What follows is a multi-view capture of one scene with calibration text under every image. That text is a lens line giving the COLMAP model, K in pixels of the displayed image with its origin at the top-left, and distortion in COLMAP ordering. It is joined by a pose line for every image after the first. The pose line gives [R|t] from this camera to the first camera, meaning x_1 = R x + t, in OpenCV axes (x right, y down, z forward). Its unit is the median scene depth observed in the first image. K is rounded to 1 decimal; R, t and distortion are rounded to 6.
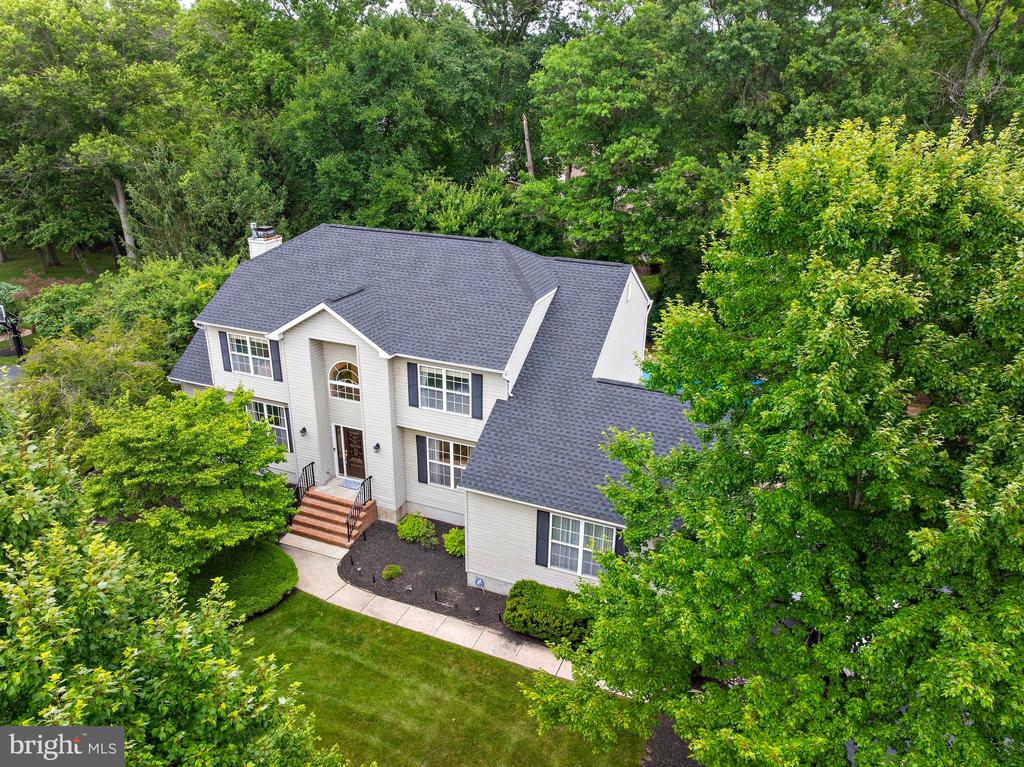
lens RADIAL K [[722.7, 0, 516.9], [0, 722.7, 379.3], [0, 0, 1]] dist [-0.042736, 0.012616]
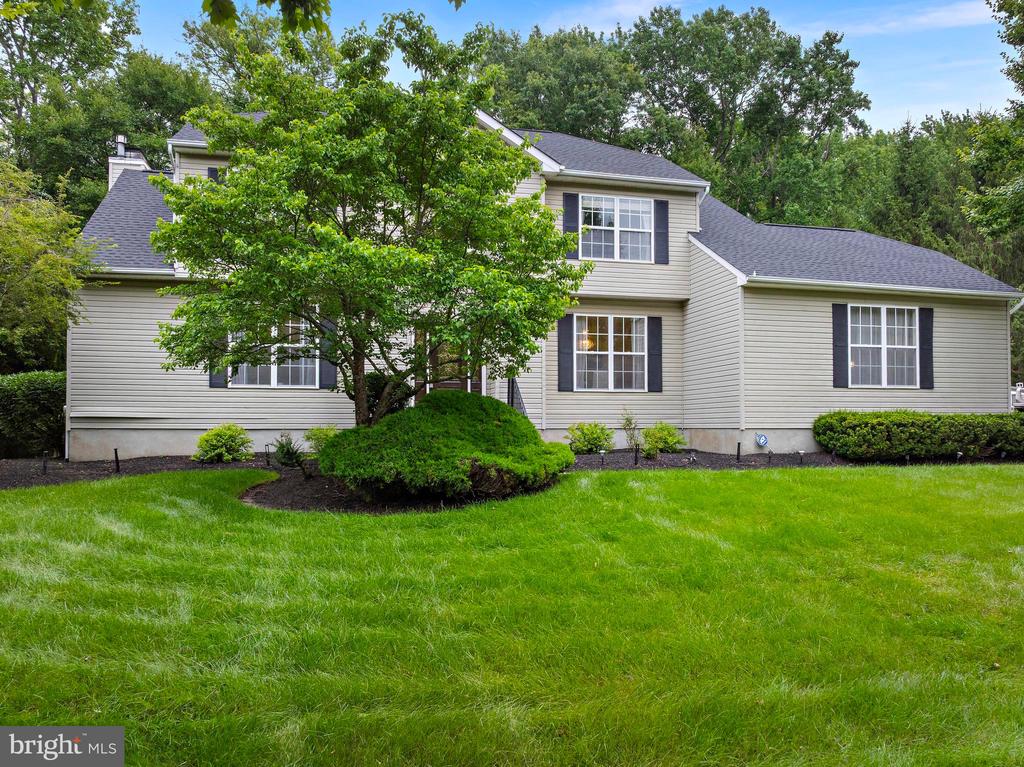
lens RADIAL K [[722.7, 0, 520.4], [0, 722.7, 428.6], [0, 0, 1]] dist [-0.042736, 0.012616]
pose [[0.809421, -0.025626, 0.586670, -0.584366], [0.231488, 0.932072, -0.278668, 0.367812], [-0.539677, 0.361366, 0.760370, 0.529391]]
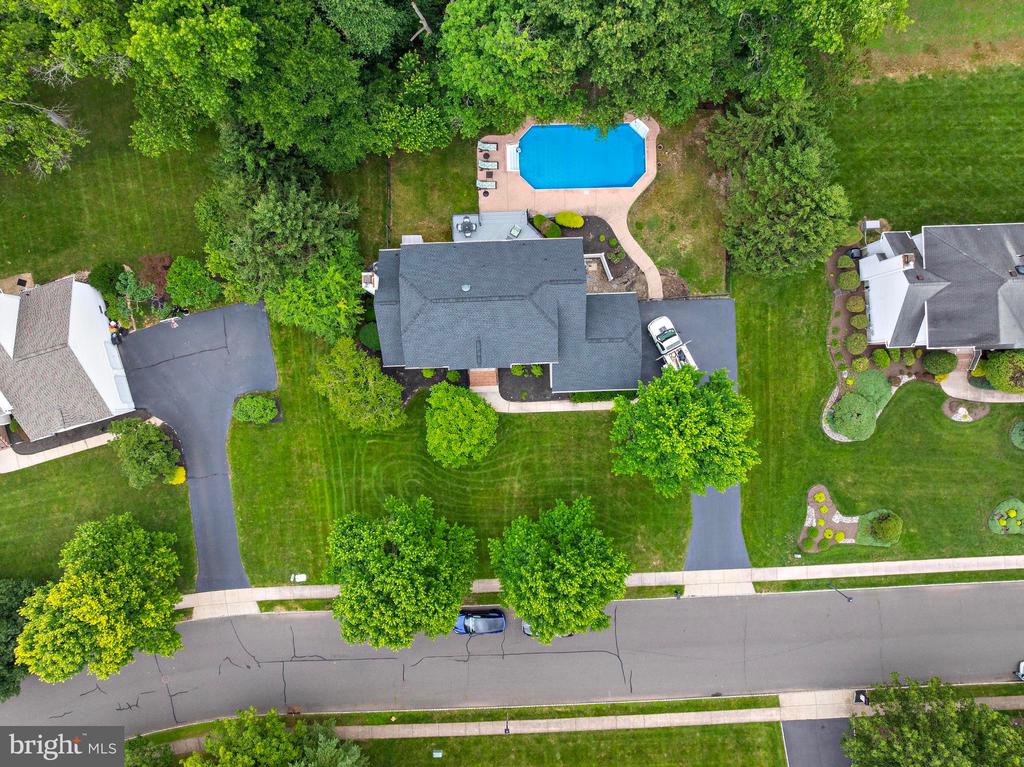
lens RADIAL K [[722.7, 0, 511.2], [0, 722.7, 381.9], [0, 0, 1]] dist [-0.042736, 0.012616]
pose [[0.908112, -0.418641, -0.008459, -0.160821], [0.162005, 0.332649, 0.929031, -2.170688], [-0.386117, -0.845035, 0.369905, 0.019981]]
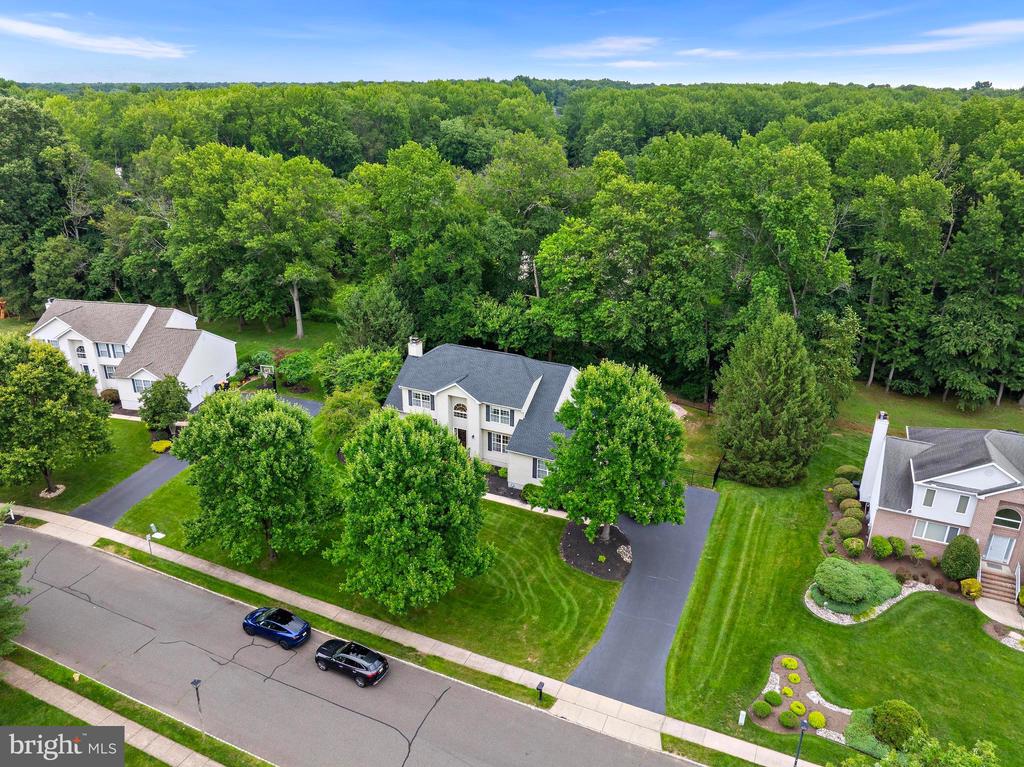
lens RADIAL K [[722.7, 0, 511.9], [0, 722.7, 382.0], [0, 0, 1]] dist [-0.042736, 0.012616]
pose [[0.999558, 0.006414, -0.029029, 0.020991], [-0.006259, 0.999966, 0.005448, -0.117365], [0.029063, -0.005264, 0.999564, -1.594293]]
